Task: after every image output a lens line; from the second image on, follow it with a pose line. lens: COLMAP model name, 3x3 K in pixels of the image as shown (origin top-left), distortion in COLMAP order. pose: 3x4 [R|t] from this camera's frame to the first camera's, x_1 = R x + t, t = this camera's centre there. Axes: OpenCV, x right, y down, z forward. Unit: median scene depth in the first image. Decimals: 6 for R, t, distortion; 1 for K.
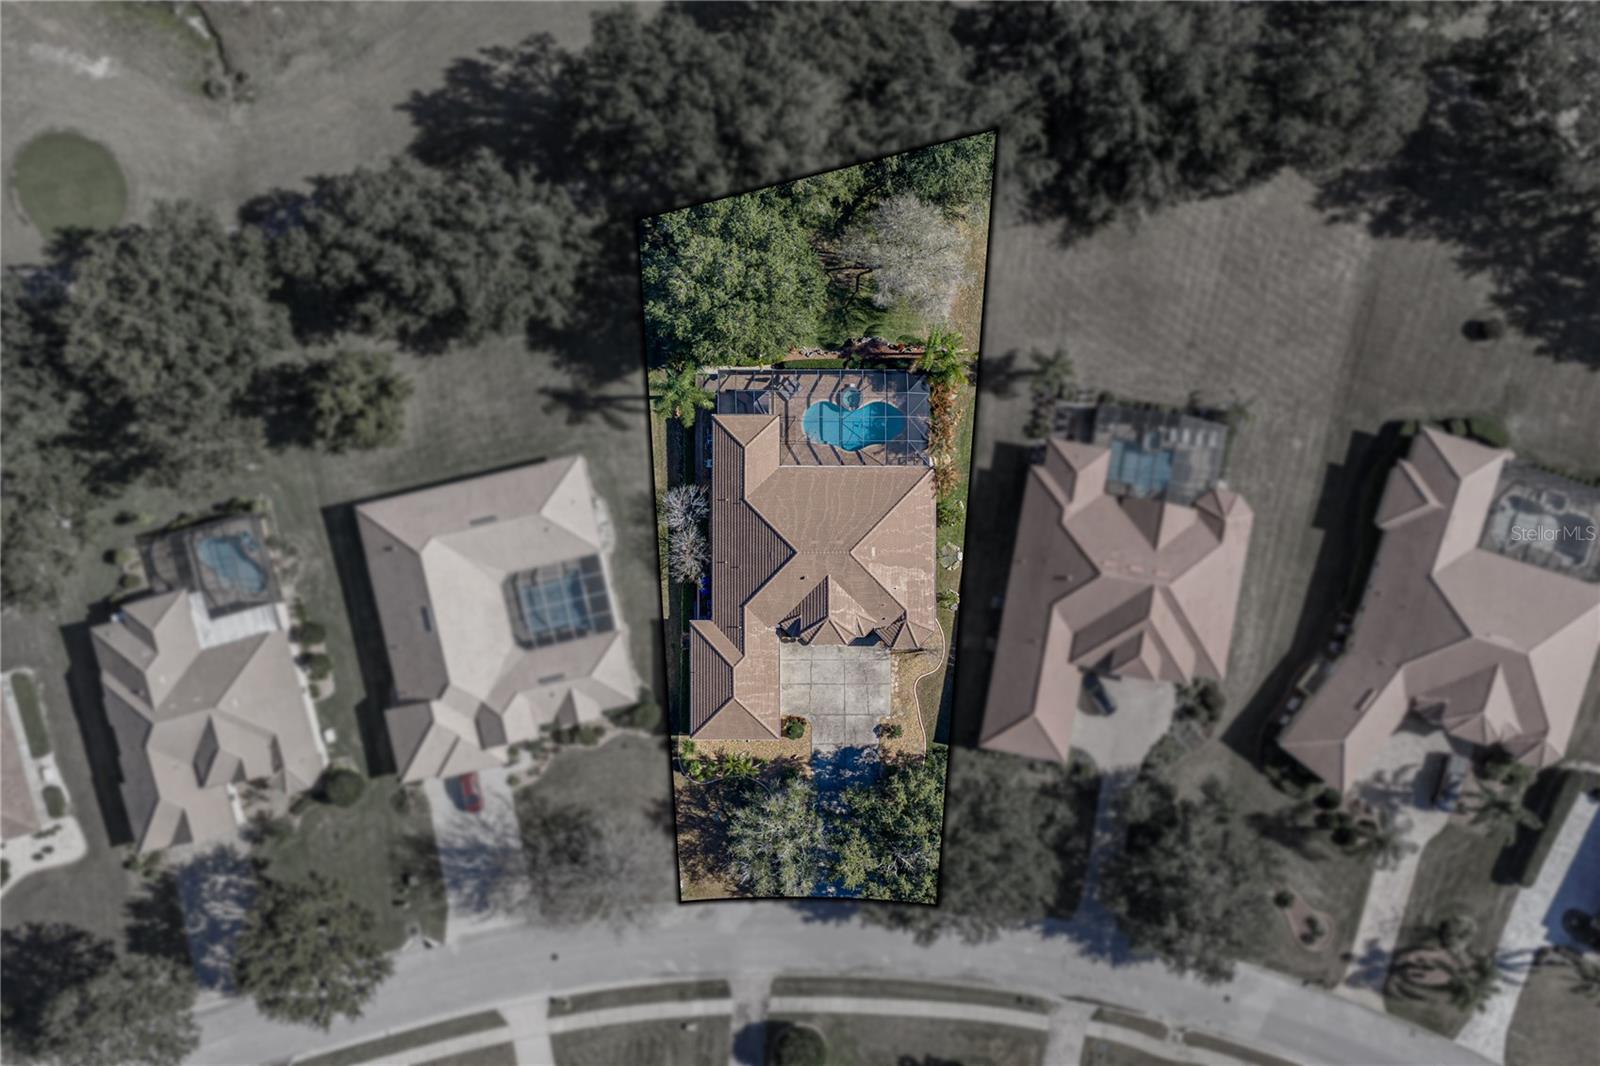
lens RADIAL K [[1319.8, 0, 800.0], [0, 1319.8, 533.0], [0, 0, 1]] dist [0.026907, -0.040955]
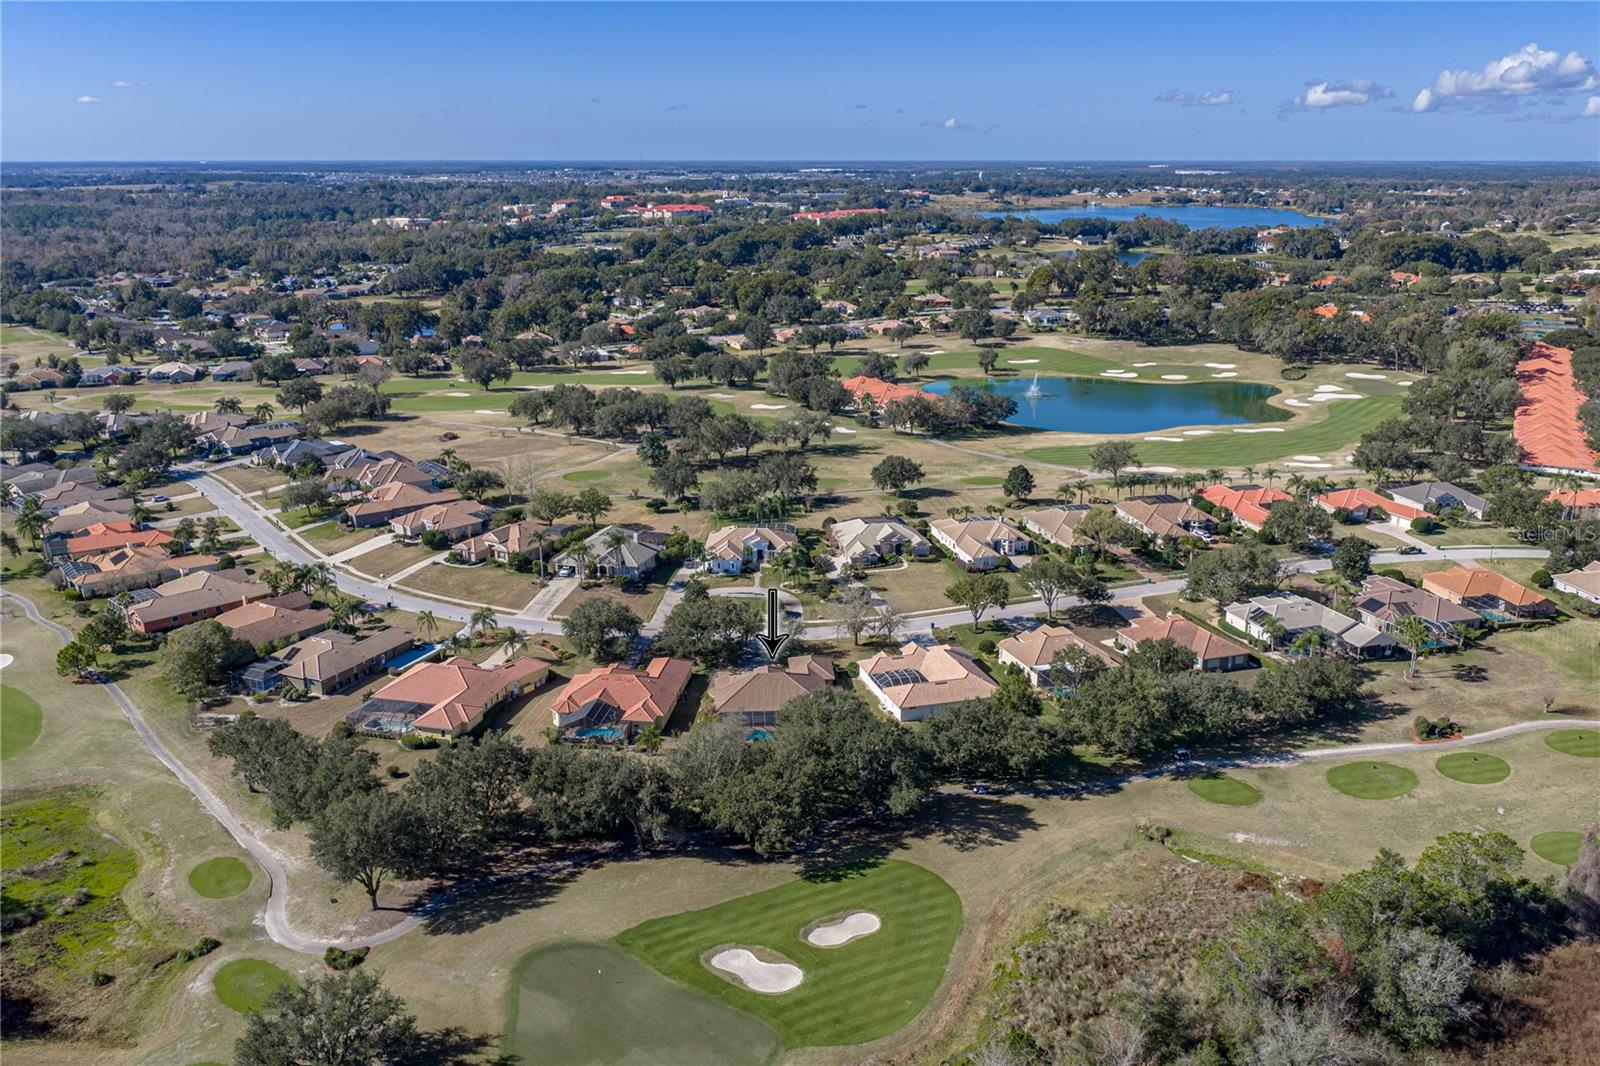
lens RADIAL K [[1319.8, 0, 800.0], [0, 1319.8, 533.0], [0, 0, 1]] dist [0.026907, -0.040955]
pose [[-0.998196, 0.010976, -0.059026, 0.091195], [-0.059763, -0.275568, 0.959422, -1.881893], [-0.005735, 0.961219, 0.275727, 0.233660]]
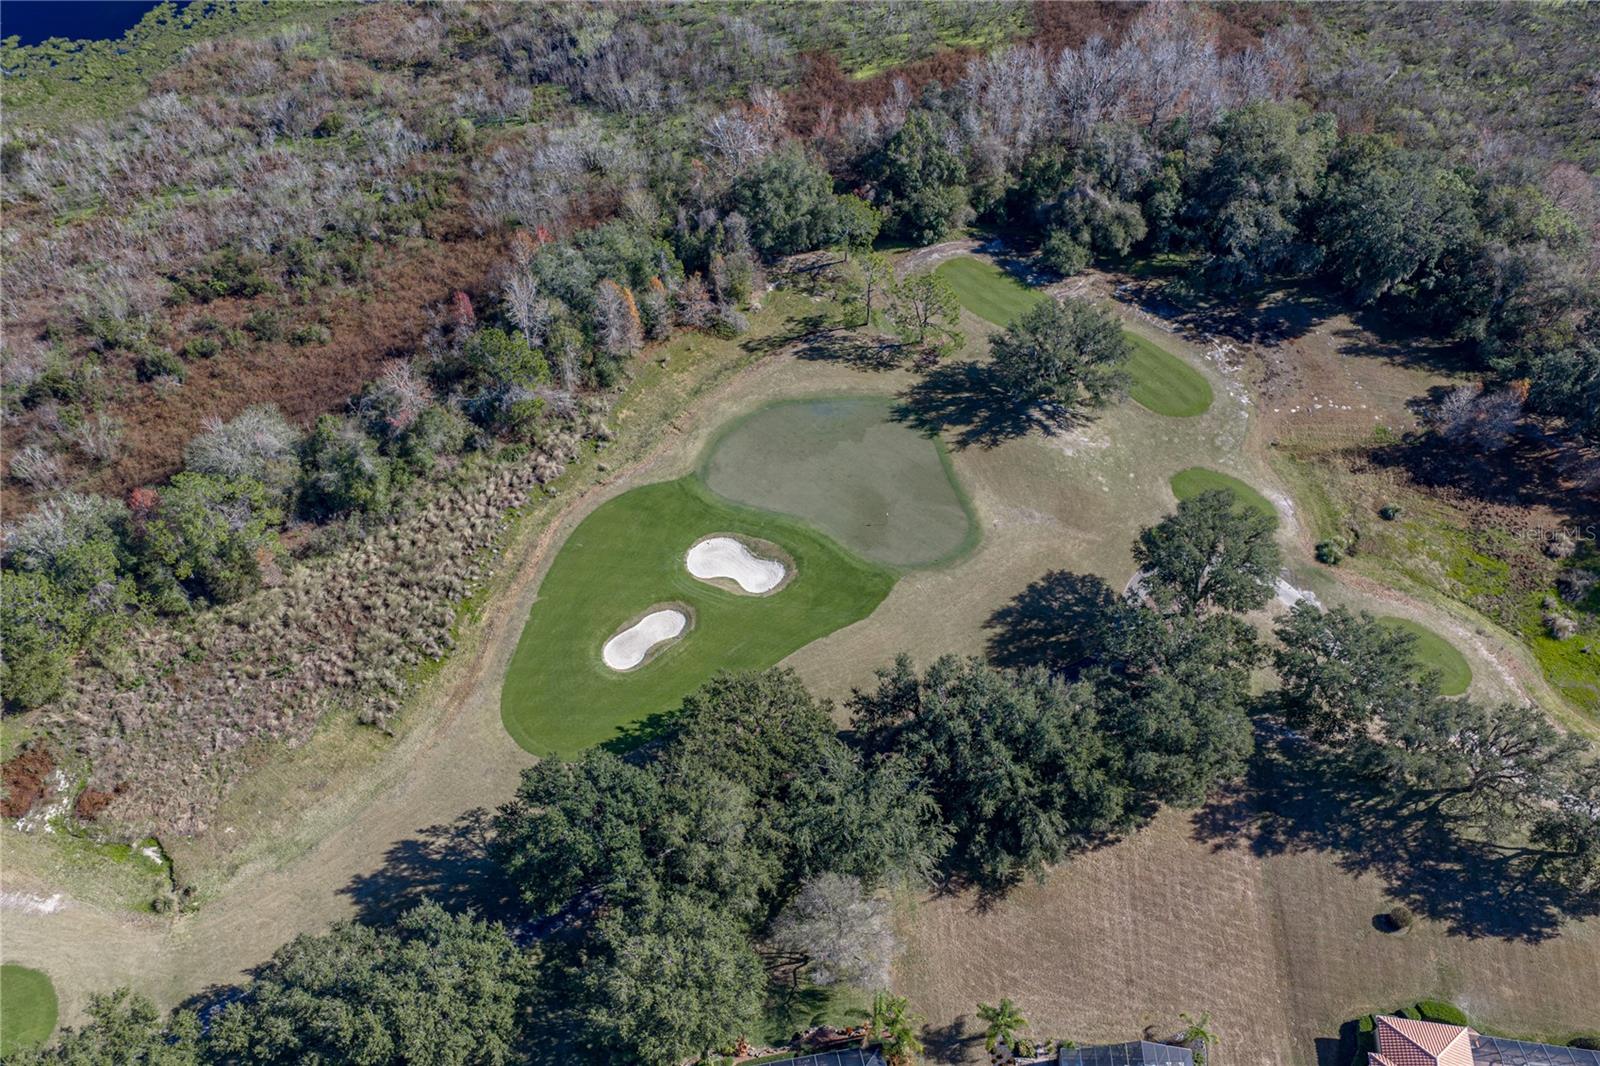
lens RADIAL K [[1319.8, 0, 800.0], [0, 1319.8, 533.0], [0, 0, 1]] dist [0.026907, -0.040955]
pose [[0.985157, -0.131427, 0.110424, -0.021310], [0.171632, 0.765470, -0.620160, 0.192134], [-0.003020, 0.629907, 0.776665, -0.004308]]
